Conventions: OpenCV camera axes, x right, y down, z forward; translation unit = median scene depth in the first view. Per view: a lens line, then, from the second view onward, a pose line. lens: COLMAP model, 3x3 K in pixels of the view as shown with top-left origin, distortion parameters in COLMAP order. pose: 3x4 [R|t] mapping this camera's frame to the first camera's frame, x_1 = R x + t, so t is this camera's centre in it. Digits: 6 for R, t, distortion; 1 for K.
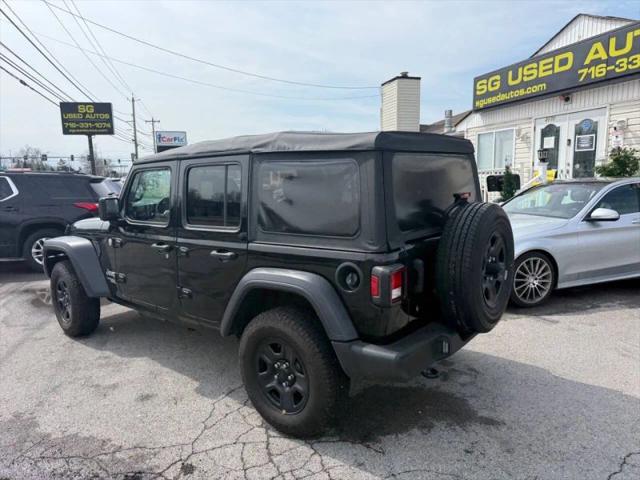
lens RADIAL K [[451.2, 0, 322.4], [0, 451.2, 244.7], [0, 0, 1]] dist [0.043013, -0.050153]
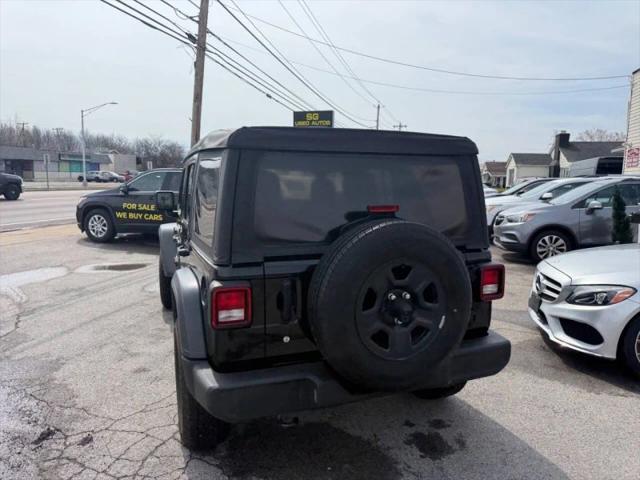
lens RADIAL K [[451.2, 0, 322.4], [0, 451.2, 241.7], [0, 0, 1]] dist [0.043013, -0.050153]
pose [[0.861271, 0.103916, -0.497406, 0.394823], [-0.110645, 0.993731, 0.016023, -0.034400], [0.495953, 0.041235, 0.867370, 0.182933]]
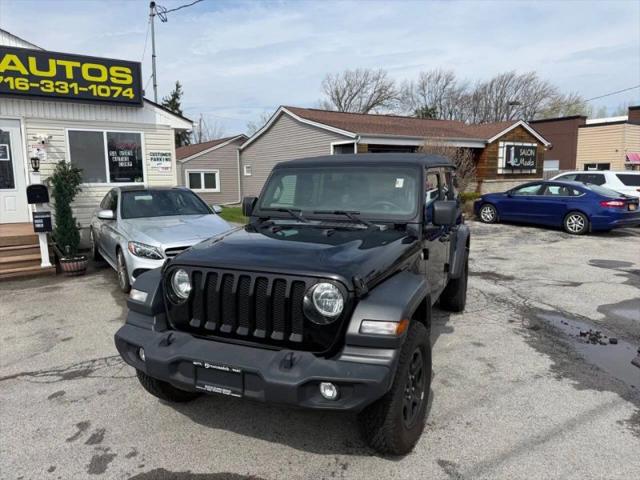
lens RADIAL K [[451.2, 0, 321.6], [0, 451.2, 240.7], [0, 0, 1]] dist [0.043013, -0.050153]
pose [[-0.270419, -0.116105, 0.955716, -1.144278], [0.156530, 0.974190, 0.162640, -0.189147], [-0.949933, 0.193579, -0.245265, 1.297495]]
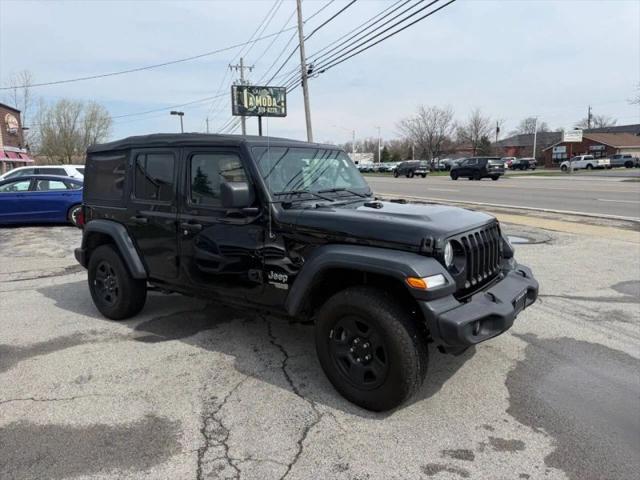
lens RADIAL K [[451.2, 0, 322.8], [0, 451.2, 243.5], [0, 0, 1]] dist [0.043013, -0.050153]
pose [[-0.998703, 0.043058, -0.027176, -0.278748], [0.032313, 0.948458, 0.315252, -0.284086], [0.039349, 0.313965, -0.948619, 1.949640]]
